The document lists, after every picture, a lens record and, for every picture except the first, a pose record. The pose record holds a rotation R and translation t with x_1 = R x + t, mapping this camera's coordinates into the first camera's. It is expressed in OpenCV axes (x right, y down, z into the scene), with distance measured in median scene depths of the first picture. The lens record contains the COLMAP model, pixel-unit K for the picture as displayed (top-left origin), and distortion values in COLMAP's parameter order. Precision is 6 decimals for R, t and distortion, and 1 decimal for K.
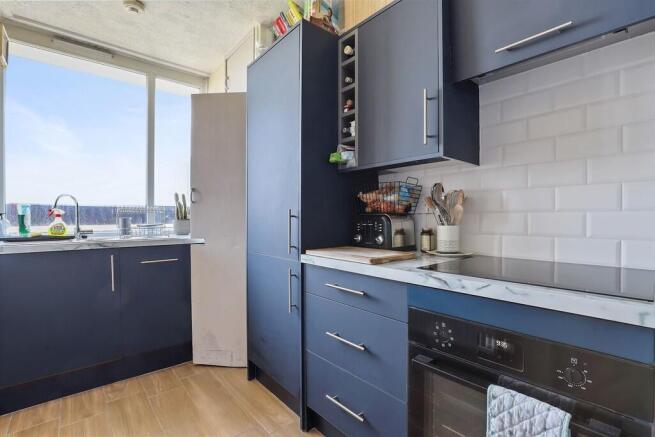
lens RADIAL K [[302.3, 0, 327.5], [0, 302.3, 218.5], [0, 0, 1]] dist [-0.019629, 0.000713]
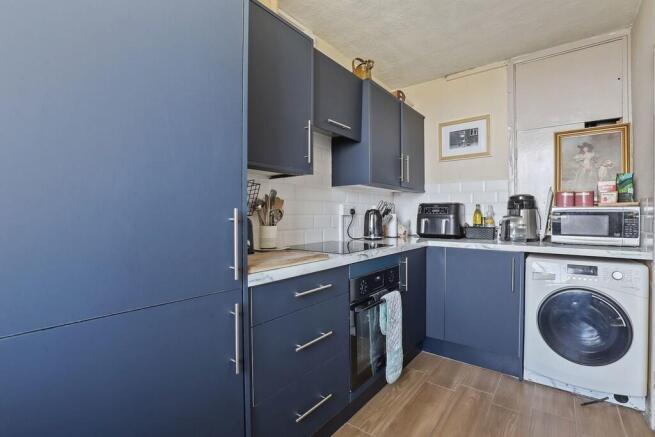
lens RADIAL K [[302.3, 0, 327.5], [0, 302.3, 218.5], [0, 0, 1]] dist [-0.019629, 0.000713]
pose [[-0.205170, -0.006276, 0.978706, -1.119829], [0.003841, 0.999967, 0.007217, -0.015698], [-0.978719, 0.005240, -0.205139, 1.383999]]
